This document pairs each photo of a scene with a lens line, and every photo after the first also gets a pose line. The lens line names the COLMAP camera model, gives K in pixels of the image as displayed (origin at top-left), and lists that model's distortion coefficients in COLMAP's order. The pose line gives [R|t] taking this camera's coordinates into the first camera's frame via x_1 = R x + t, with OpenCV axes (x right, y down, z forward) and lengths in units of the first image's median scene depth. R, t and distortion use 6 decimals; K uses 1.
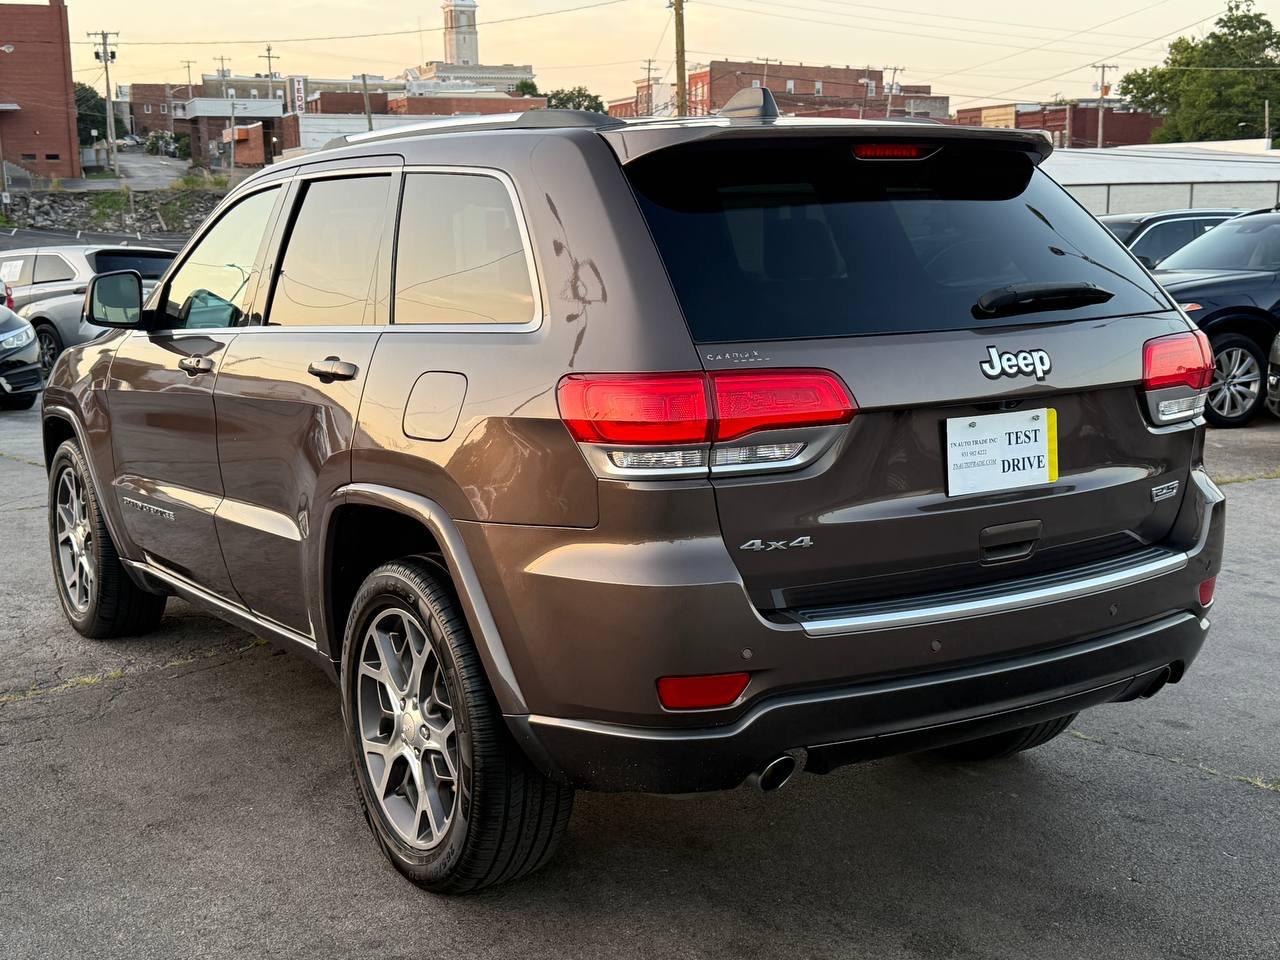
lens RADIAL K [[1726.0, 0, 617.8], [0, 1726.0, 501.4], [0, 0, 1]] dist [0.169636, 0.014741]
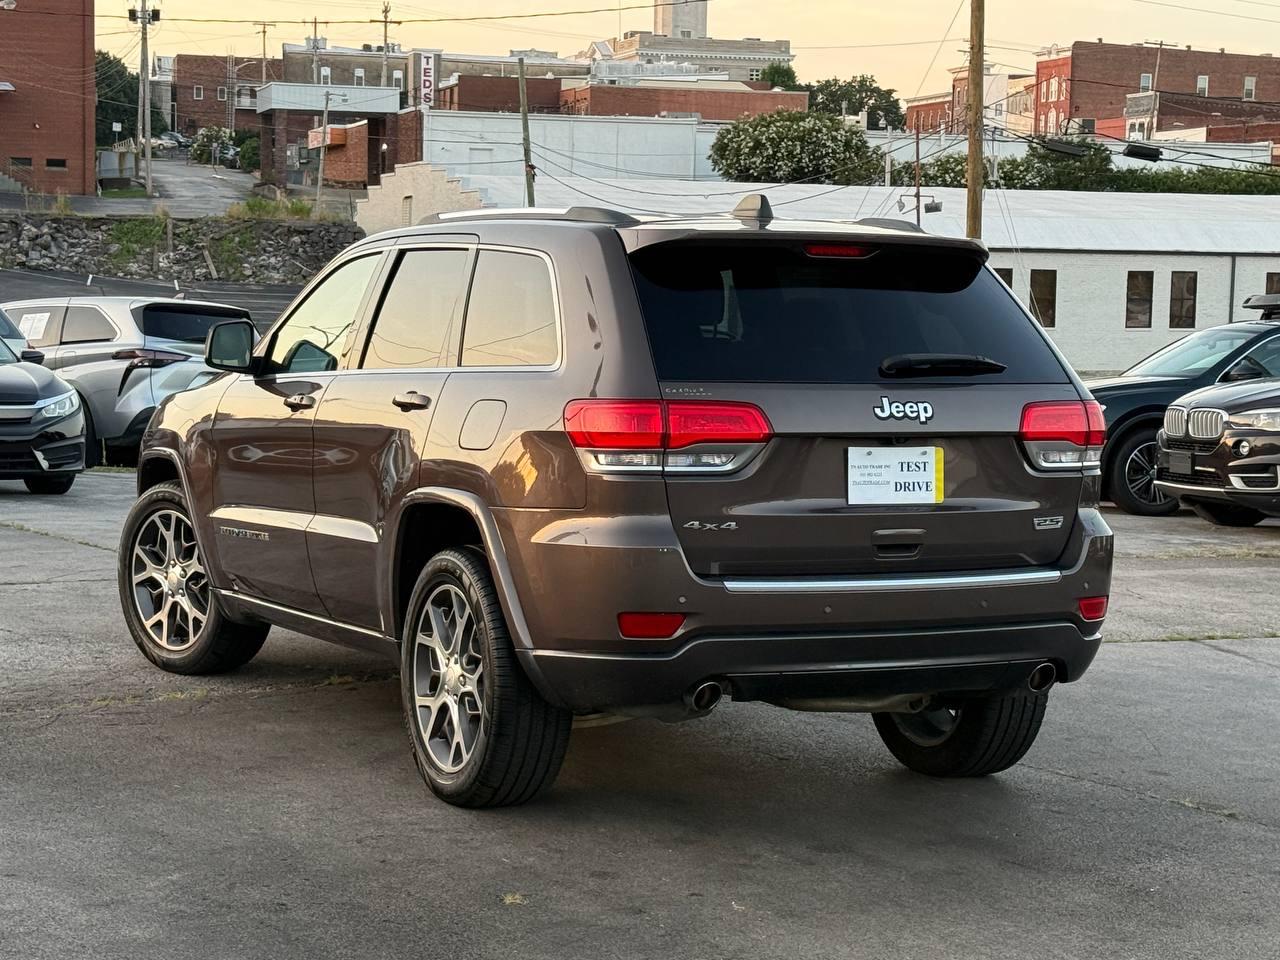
lens RADIAL K [[2949.7, 0, 640.0], [0, 2949.7, 480.0], [0, 0, 1]] dist [0.181233, 0.170865]
pose [[0.993918, 0.046641, -0.099759, 0.019629], [-0.055657, 0.994422, -0.089592, 0.014760], [0.095024, 0.094600, 0.990970, -0.099316]]
